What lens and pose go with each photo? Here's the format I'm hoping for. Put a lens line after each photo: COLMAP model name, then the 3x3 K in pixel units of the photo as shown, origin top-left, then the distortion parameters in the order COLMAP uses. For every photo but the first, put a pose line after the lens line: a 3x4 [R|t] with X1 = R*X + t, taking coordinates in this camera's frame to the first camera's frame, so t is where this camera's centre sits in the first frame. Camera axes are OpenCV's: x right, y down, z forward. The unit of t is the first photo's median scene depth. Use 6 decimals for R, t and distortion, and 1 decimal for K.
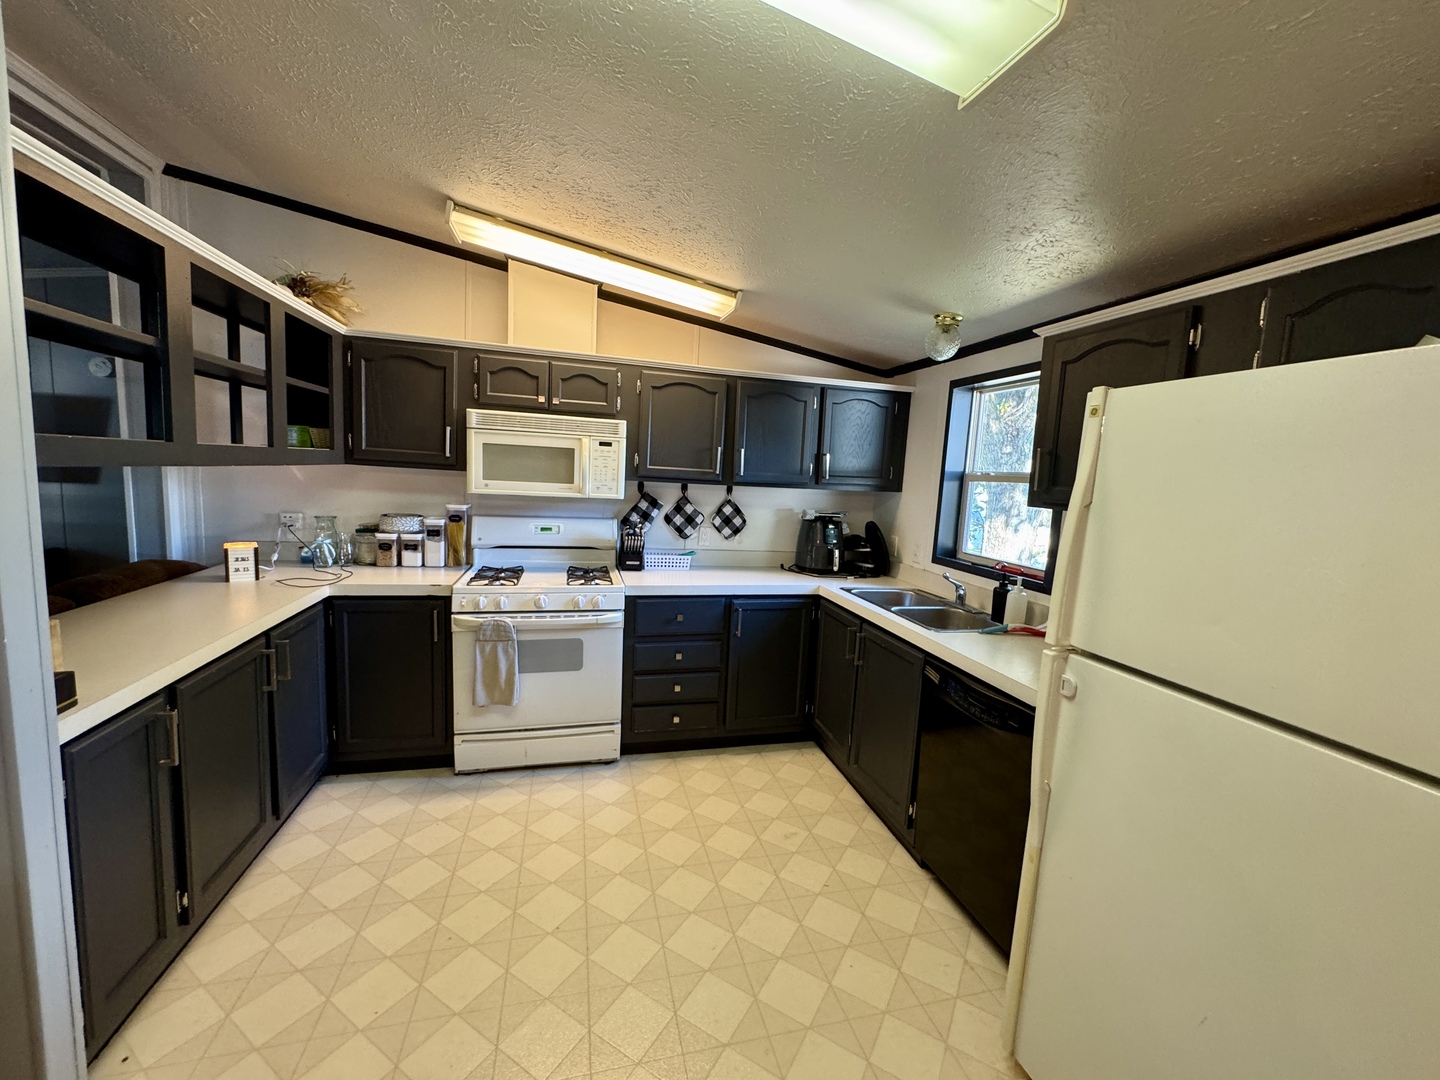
lens RADIAL K [[573.8, 0, 720.4], [0, 573.8, 538.9], [0, 0, 1]] dist [-0.002103, -0.000245]
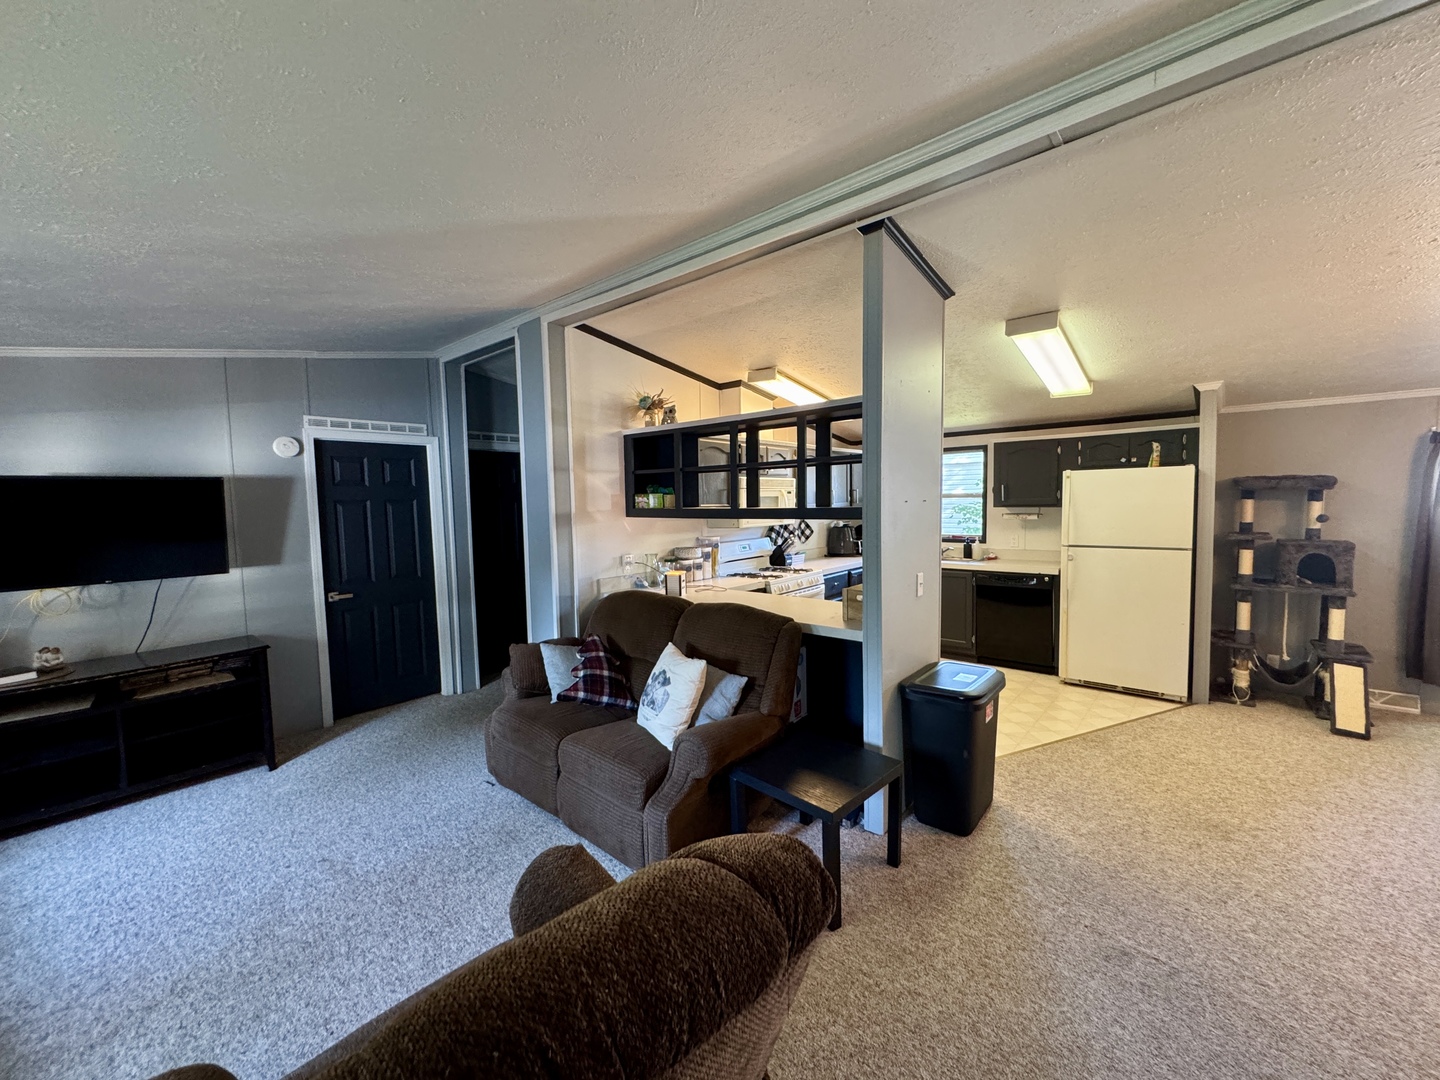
lens RADIAL K [[572.6, 0, 724.8], [0, 572.6, 538.5], [0, 0, 1]] dist [-0.000941, 0.000134]
pose [[0.822813, -0.108878, 0.557785, -1.346991], [0.130476, 0.991451, 0.001059, -0.055387], [-0.553131, 0.071906, 0.829985, -0.317111]]
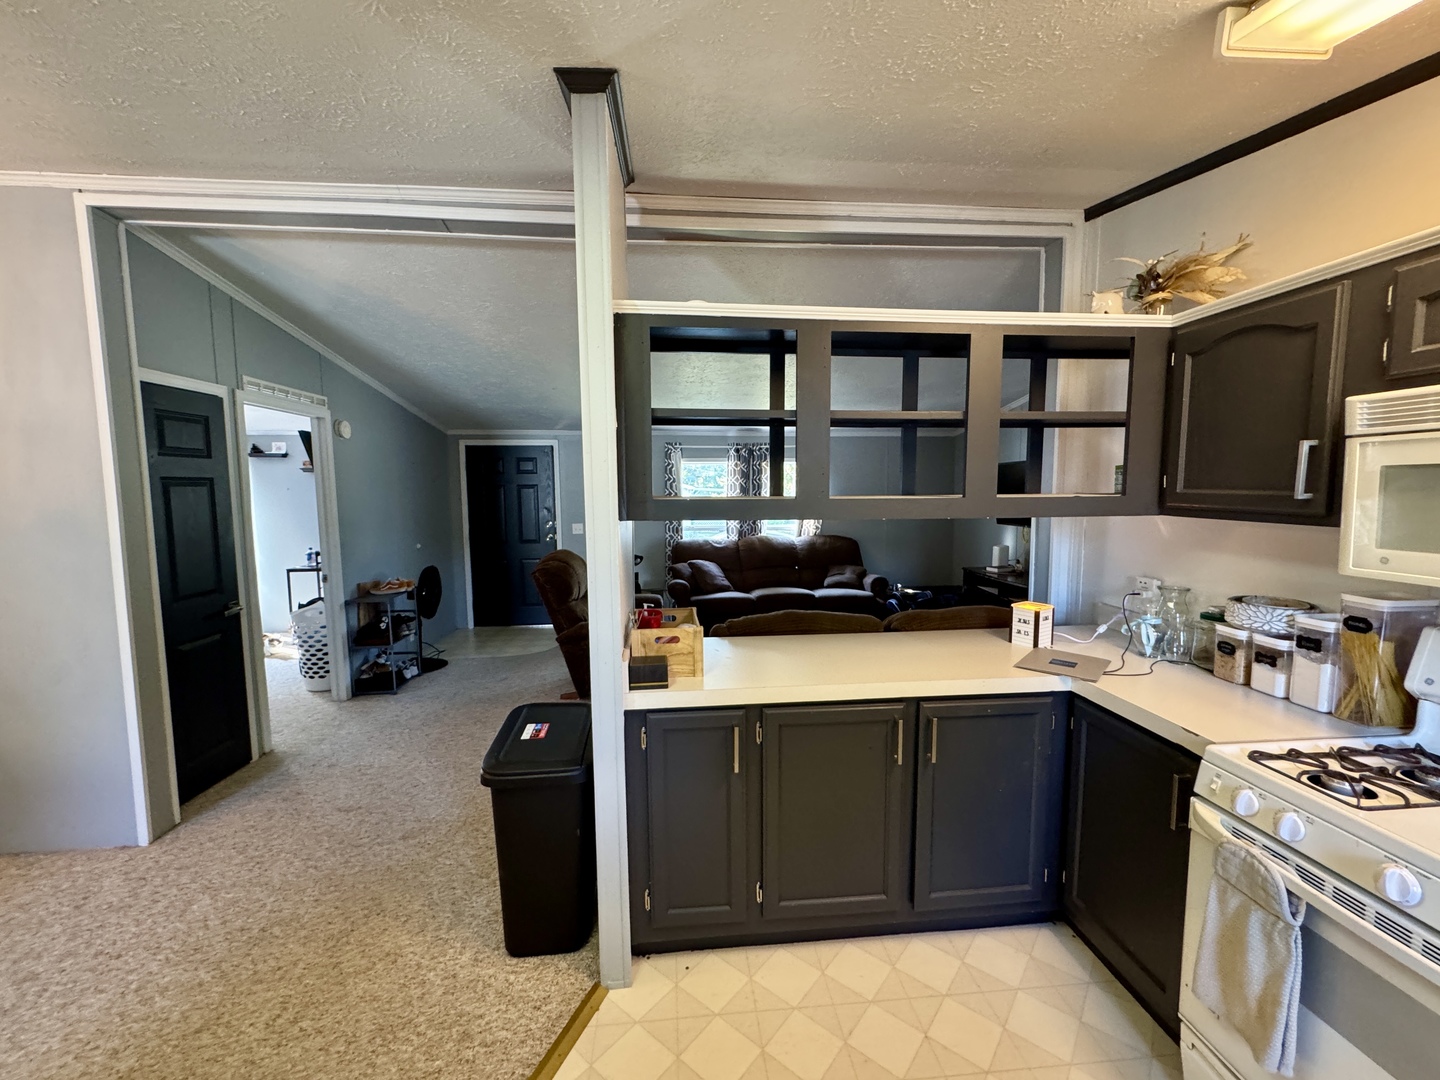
lens RADIAL K [[573.8, 0, 720.4], [0, 573.8, 538.9], [0, 0, 1]] dist [-0.002103, -0.000245]
pose [[-0.163740, 0.035850, -0.985852, 0.104062], [-0.118157, 0.991433, 0.055678, -0.072458], [0.979402, 0.125602, -0.158101, 0.553025]]
